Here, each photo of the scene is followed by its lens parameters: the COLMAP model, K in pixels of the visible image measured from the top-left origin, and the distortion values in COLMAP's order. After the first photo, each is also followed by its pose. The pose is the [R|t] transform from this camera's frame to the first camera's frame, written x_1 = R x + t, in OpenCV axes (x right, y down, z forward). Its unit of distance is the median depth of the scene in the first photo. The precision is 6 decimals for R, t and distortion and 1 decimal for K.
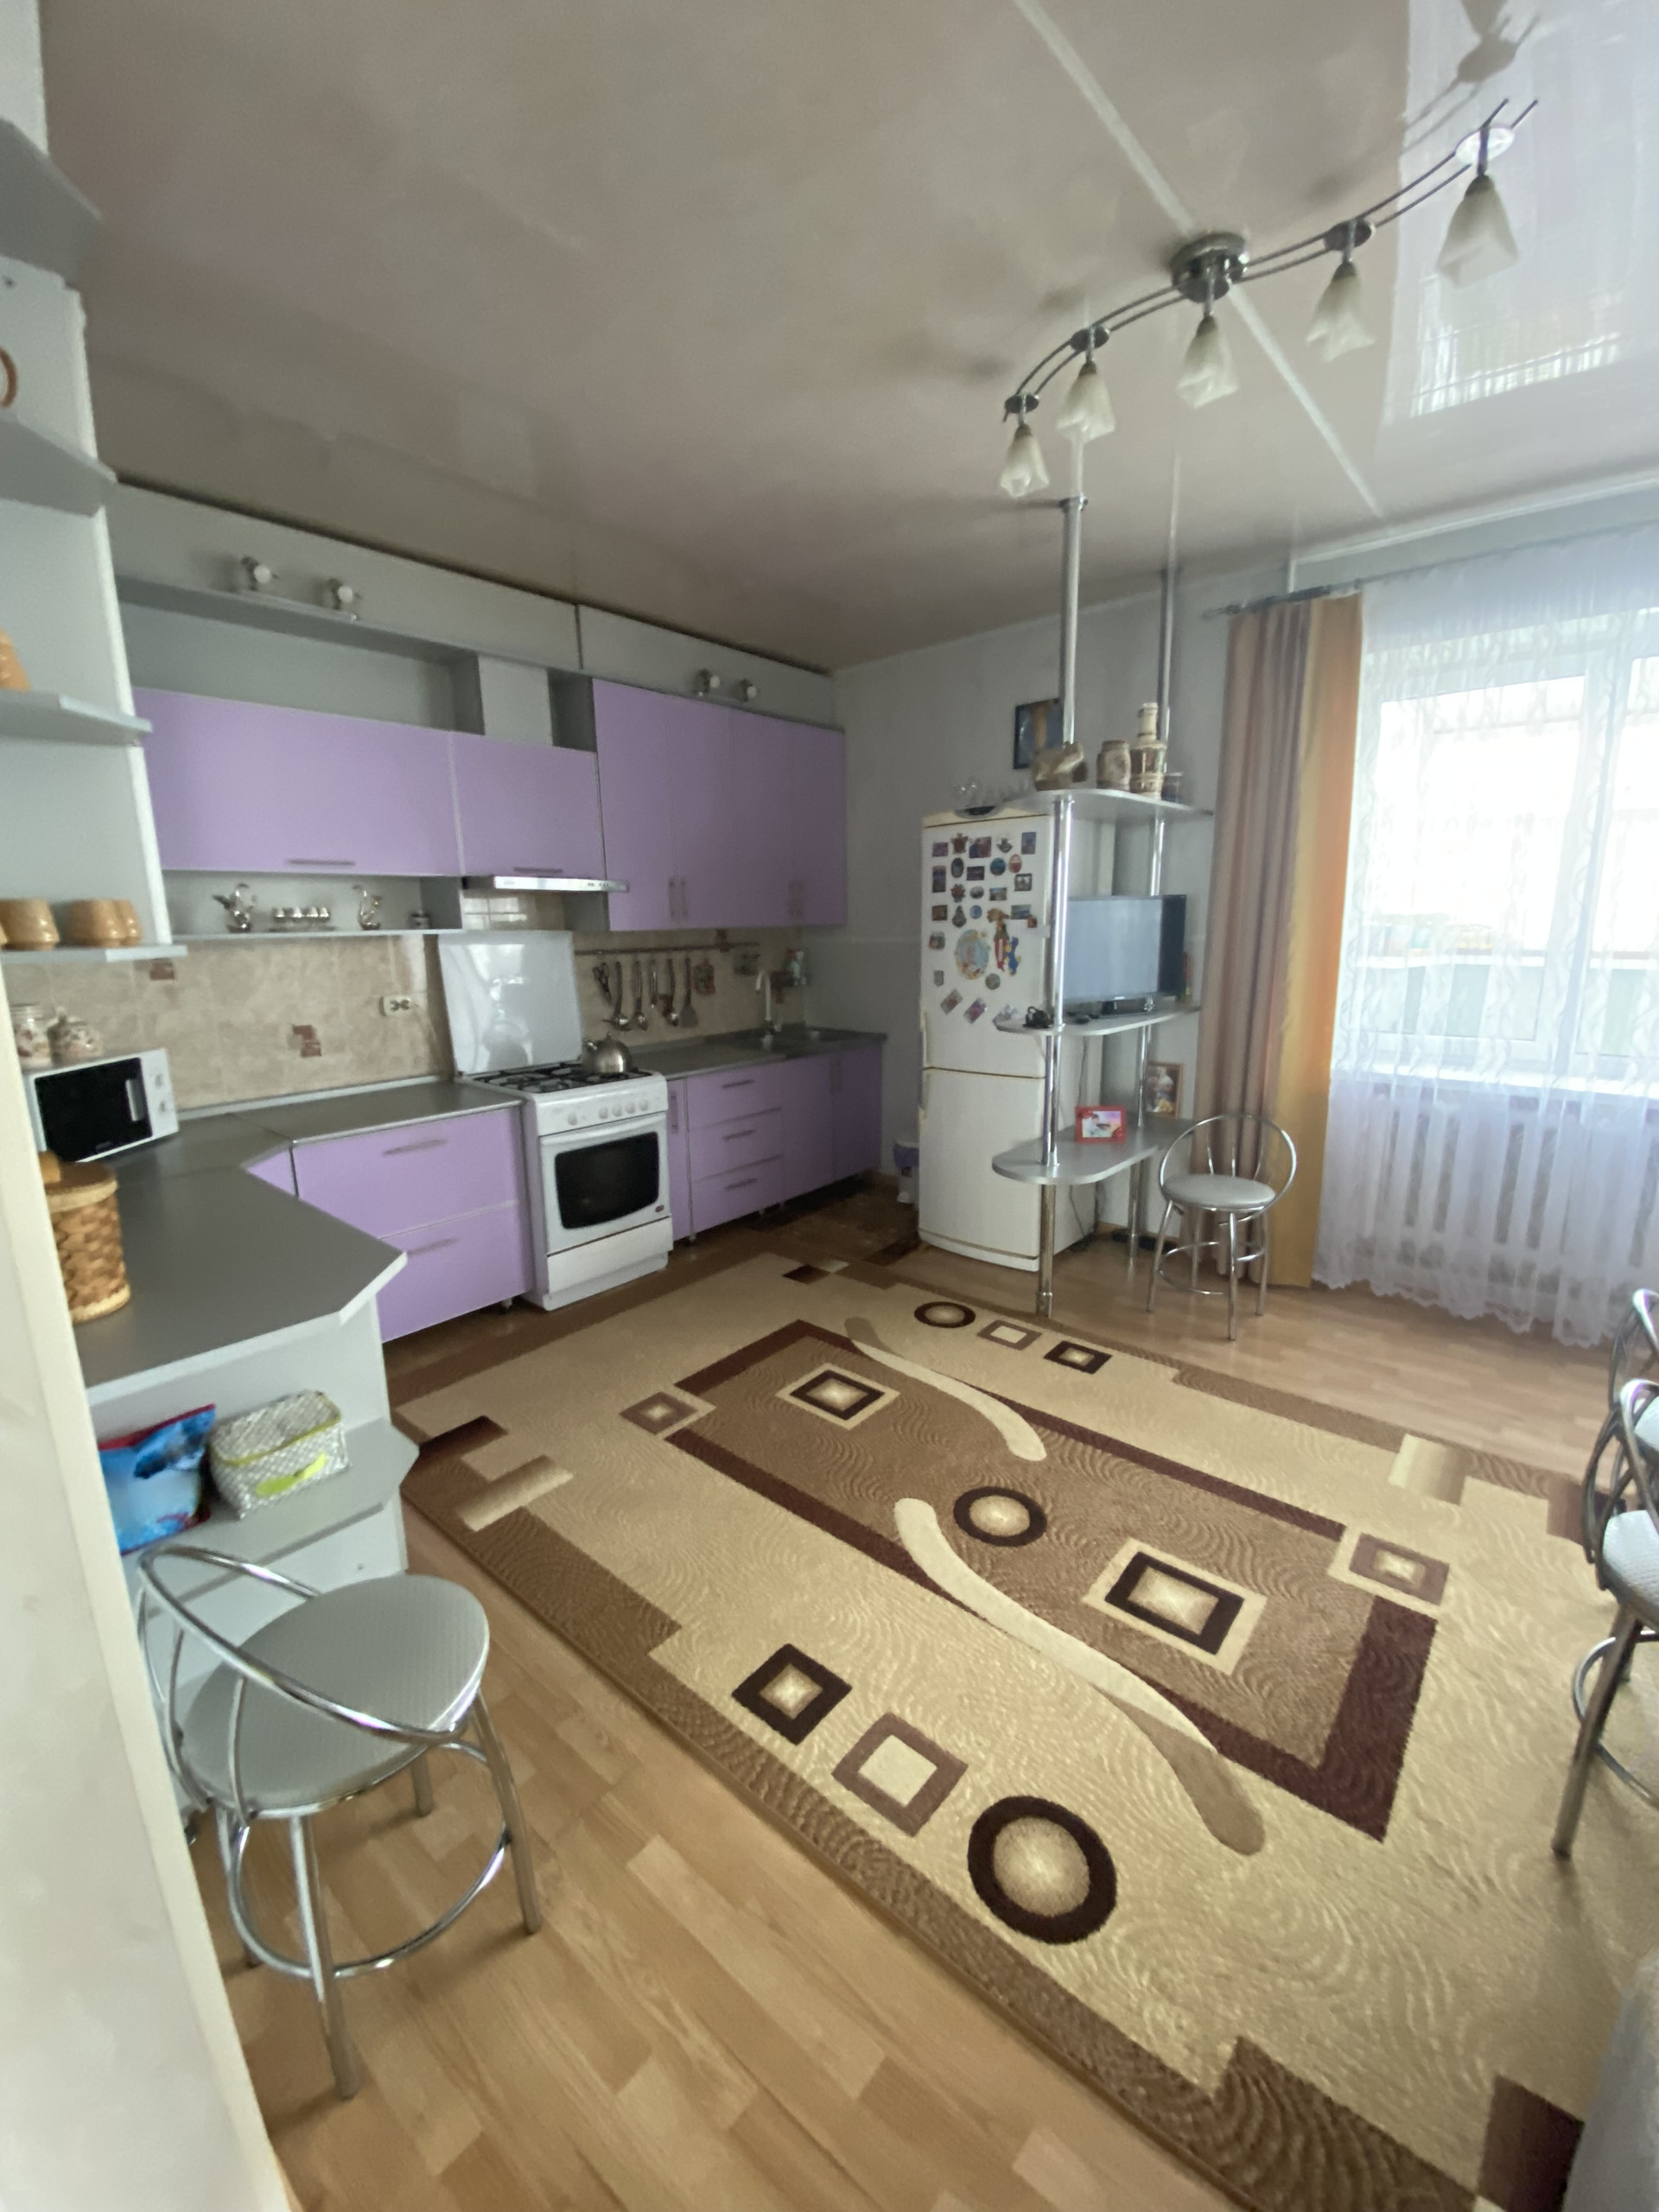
lens RADIAL K [[892.2, 0, 829.5], [0, 892.2, 1106.0], [0, 0, 1]] dist [-0.000667, -0.000047]
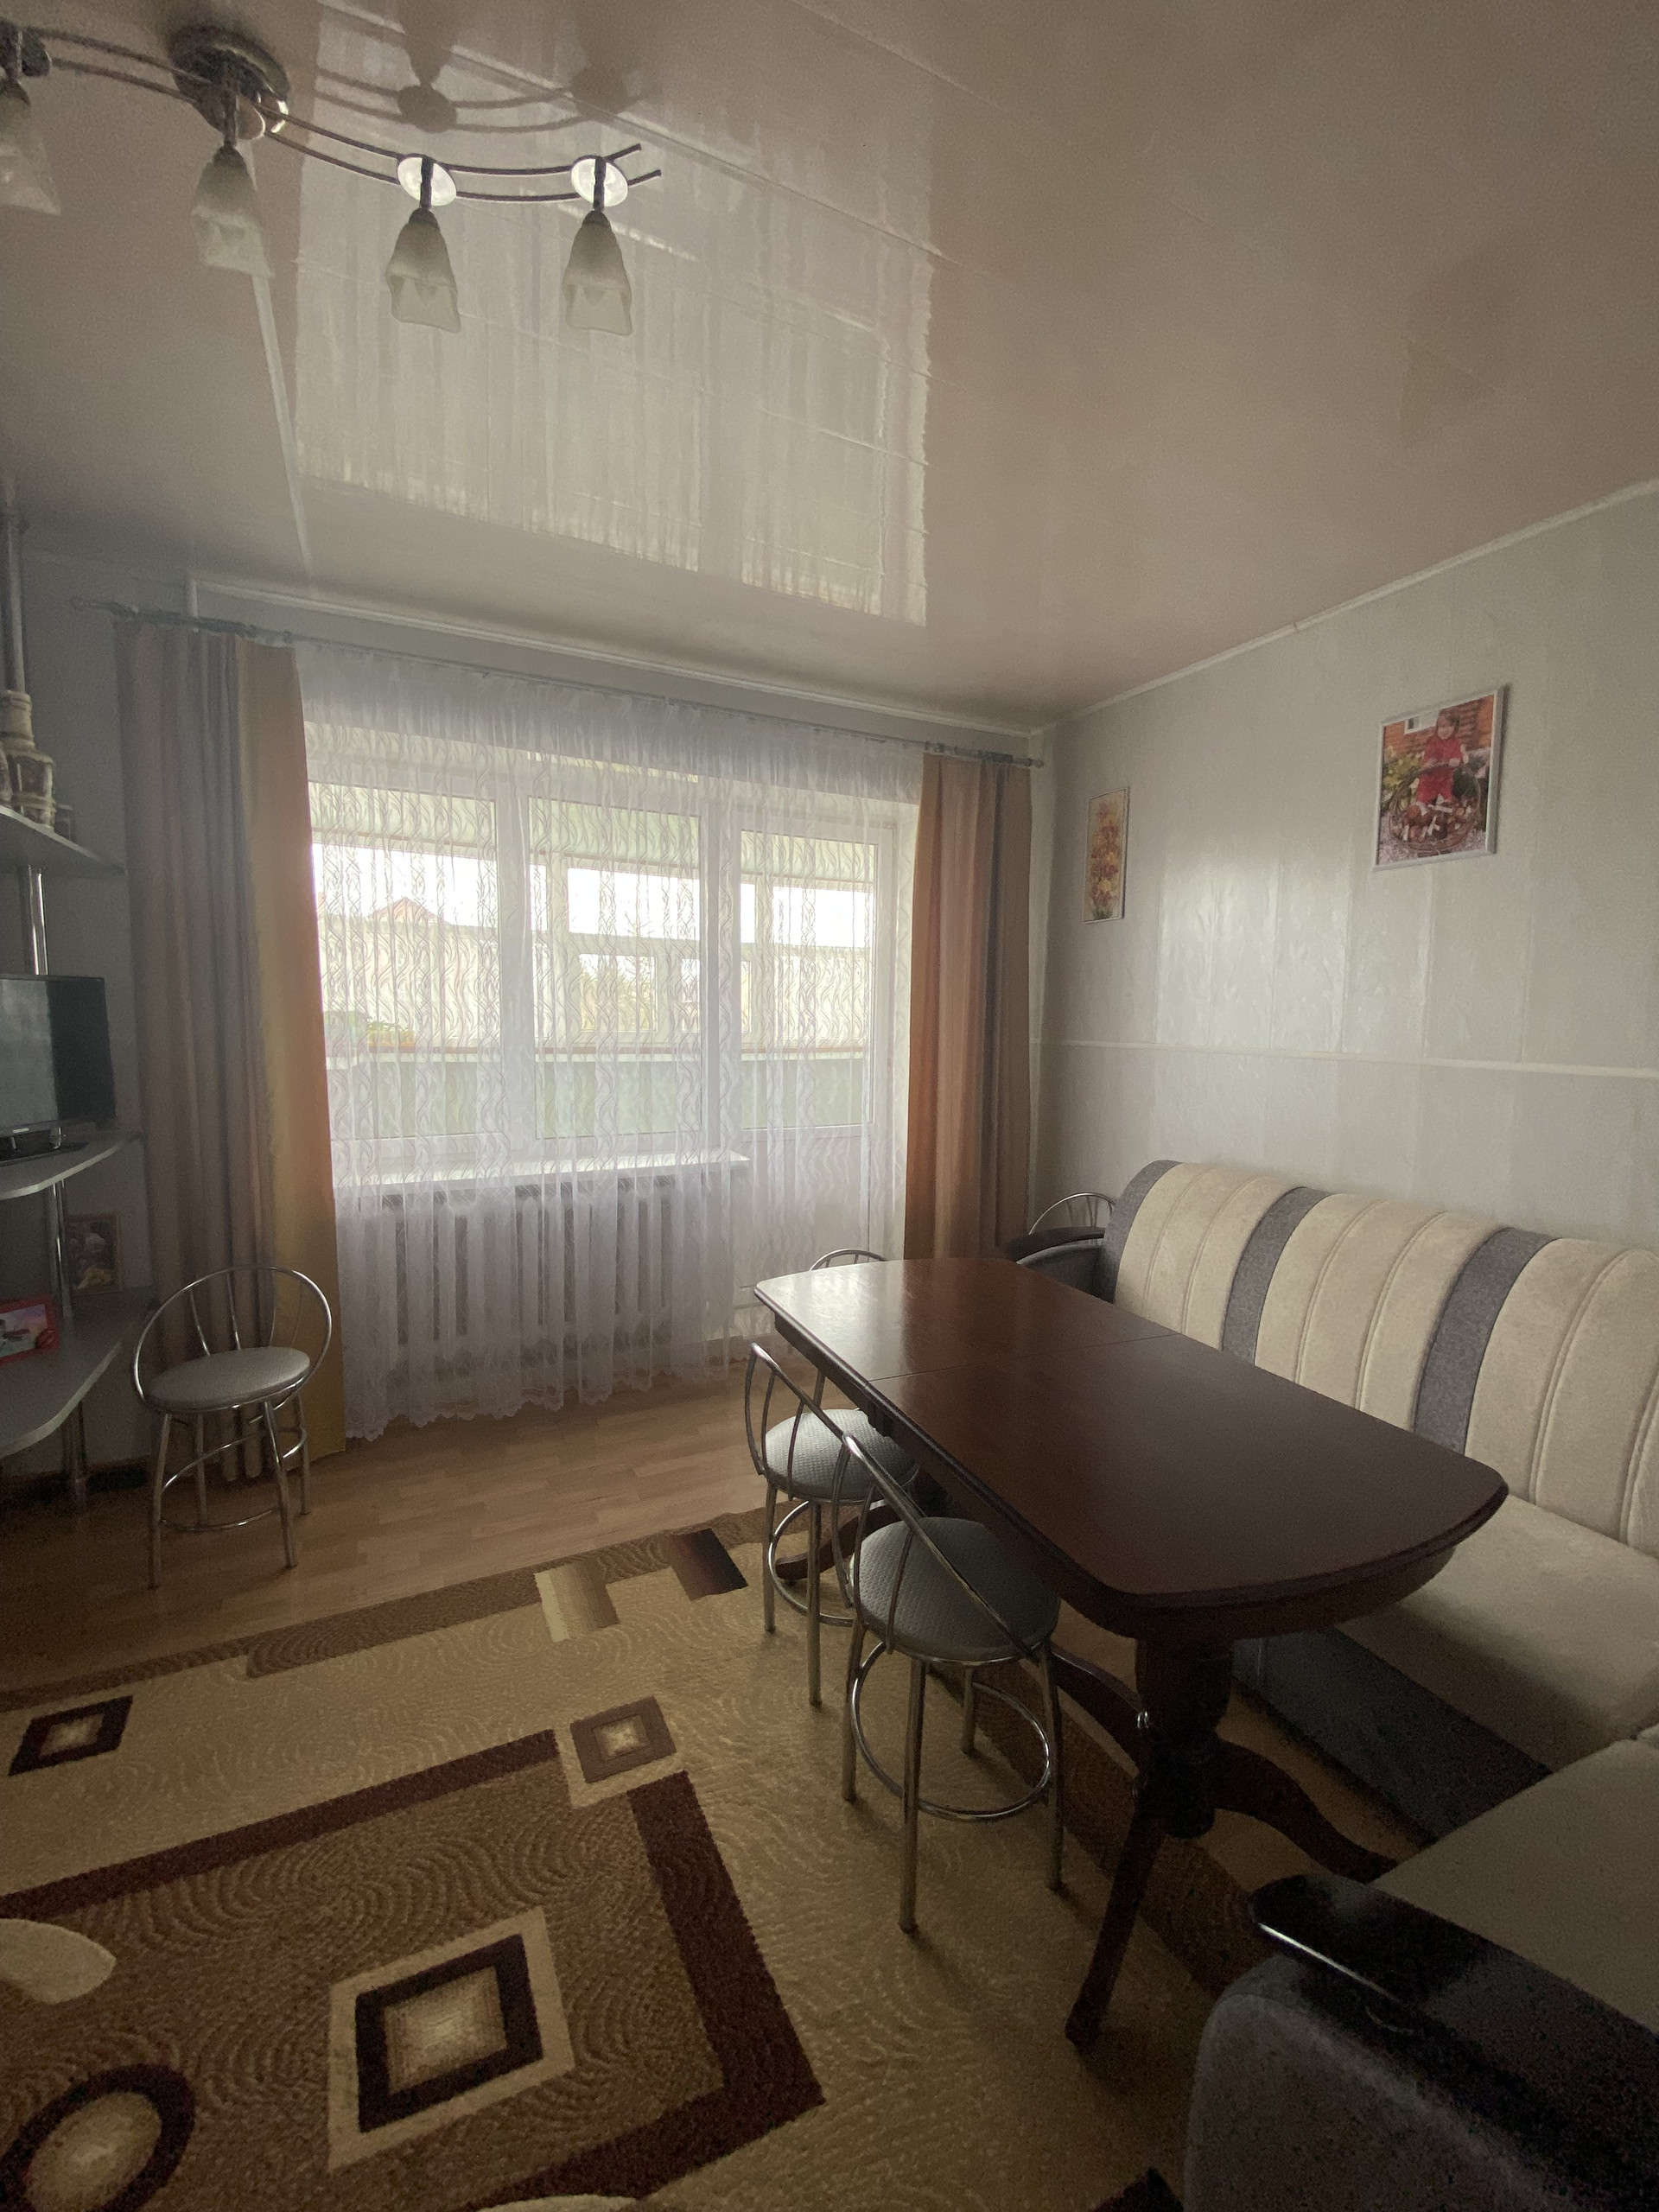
lens RADIAL K [[903.4, 0, 830.4], [0, 903.4, 1096.9], [0, 0, 1]] dist [0.017712, -0.018047]
pose [[0.396990, -0.067899, 0.915308, -0.046547], [0.172662, 0.984979, -0.001821, -0.055614], [-0.901436, 0.158762, 0.402751, 0.268790]]
